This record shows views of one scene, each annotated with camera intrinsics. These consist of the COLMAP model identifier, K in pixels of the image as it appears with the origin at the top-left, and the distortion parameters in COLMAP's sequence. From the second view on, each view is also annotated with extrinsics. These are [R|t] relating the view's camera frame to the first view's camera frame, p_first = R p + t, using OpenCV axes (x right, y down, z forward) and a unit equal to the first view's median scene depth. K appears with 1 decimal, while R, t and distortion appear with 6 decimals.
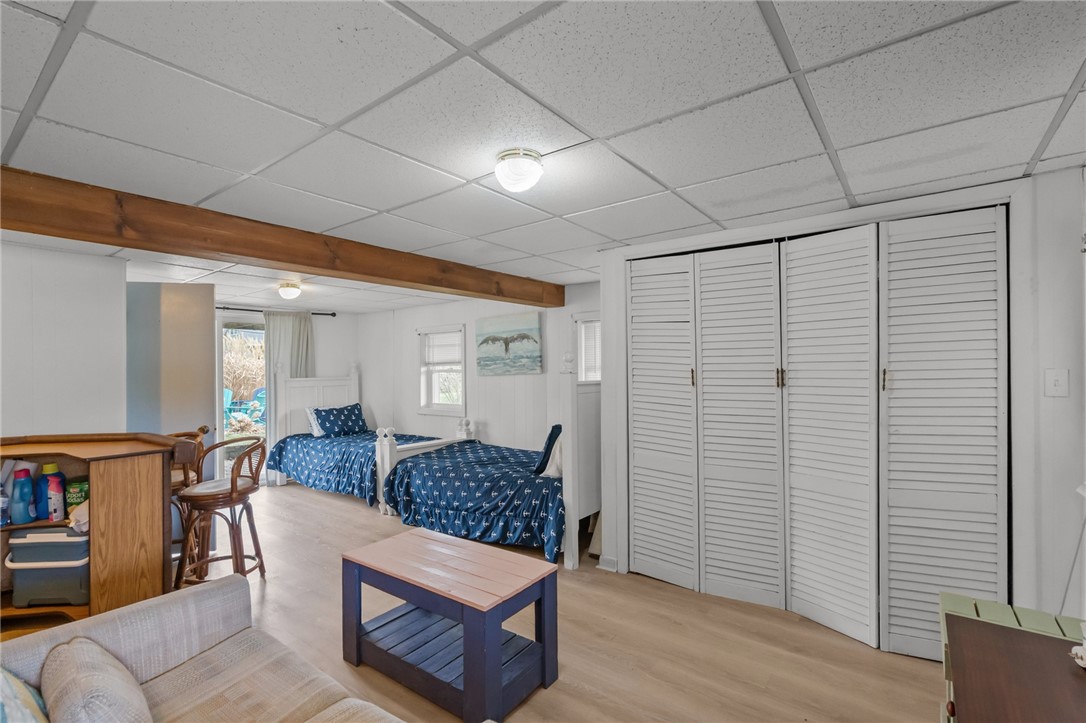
lens RADIAL K [[485.1, 0, 543.0], [0, 485.1, 361.5], [0, 0, 1]] dist [-0.000673, 0.000000]
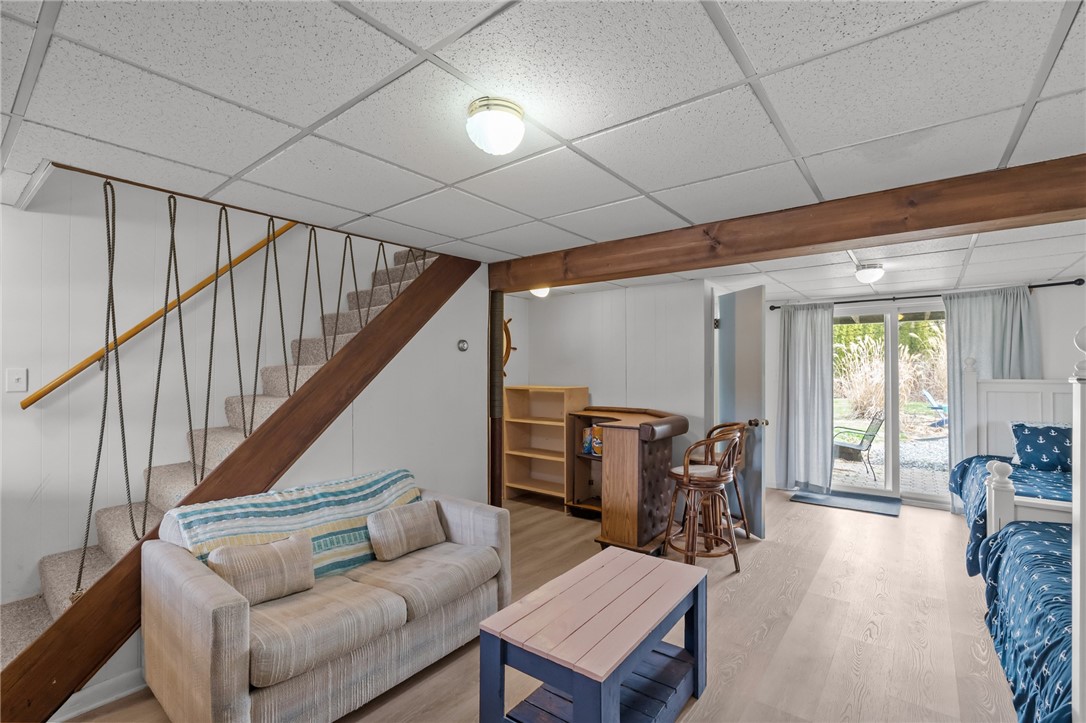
lens RADIAL K [[485.1, 0, 543.0], [0, 485.1, 361.5], [0, 0, 1]] dist [-0.000673, 0.000000]
pose [[-0.000054, -0.004315, -0.999991, 0.235759], [0.012808, 0.999909, -0.004315, 0.002130], [0.999918, -0.012808, 0.000002, 0.328545]]
